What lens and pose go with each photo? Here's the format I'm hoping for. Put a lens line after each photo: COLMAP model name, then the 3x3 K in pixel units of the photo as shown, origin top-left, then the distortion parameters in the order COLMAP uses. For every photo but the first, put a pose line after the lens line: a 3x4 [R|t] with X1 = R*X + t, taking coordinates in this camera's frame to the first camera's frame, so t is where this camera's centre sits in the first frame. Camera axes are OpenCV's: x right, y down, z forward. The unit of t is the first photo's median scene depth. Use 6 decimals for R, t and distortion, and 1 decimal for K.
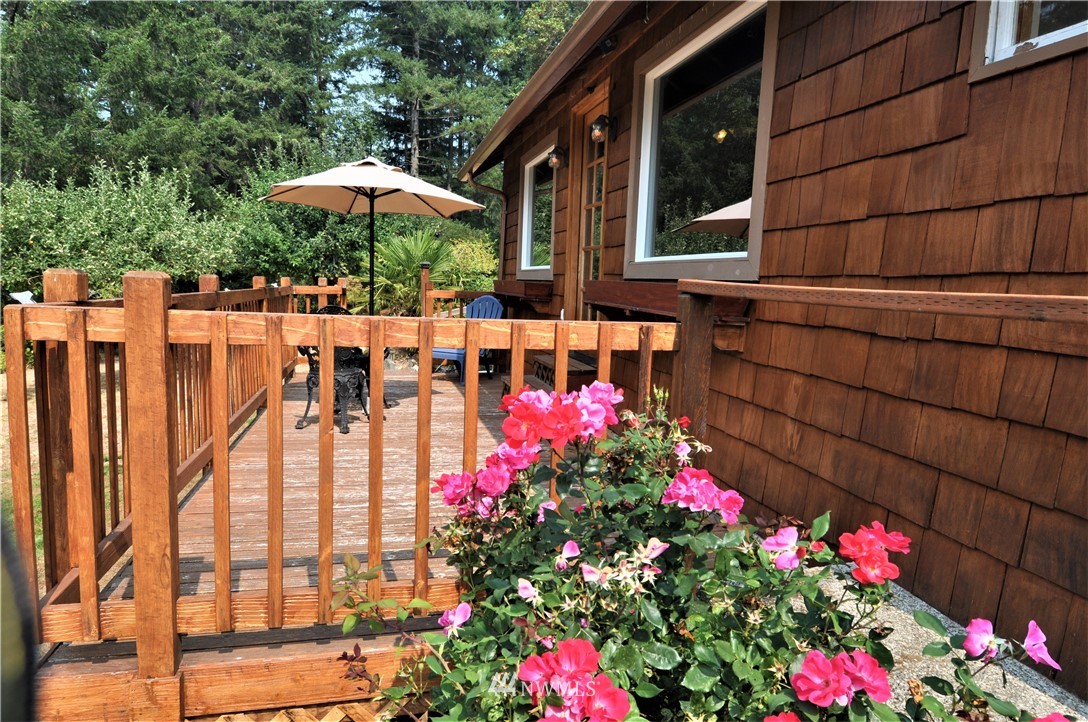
lens RADIAL K [[674.3, 0, 544.0], [0, 674.3, 361.0], [0, 0, 1]] dist [0.024325, 0.000222]
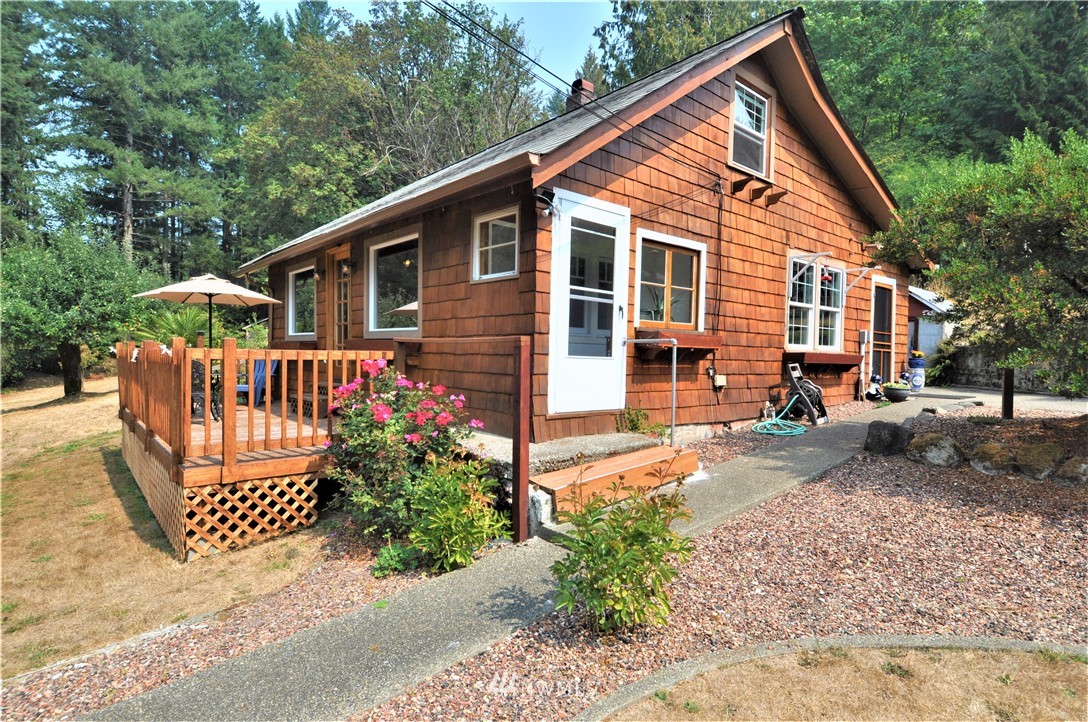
lens RADIAL K [[549.2, 0, 544.0], [0, 549.2, 361.0], [0, 0, 1]] dist [0.004243, -0.000379]
pose [[0.885536, -0.037962, 0.463018, -0.053786], [0.075938, 0.995079, -0.063650, 0.029640], [-0.458323, 0.091525, 0.884060, -0.229575]]
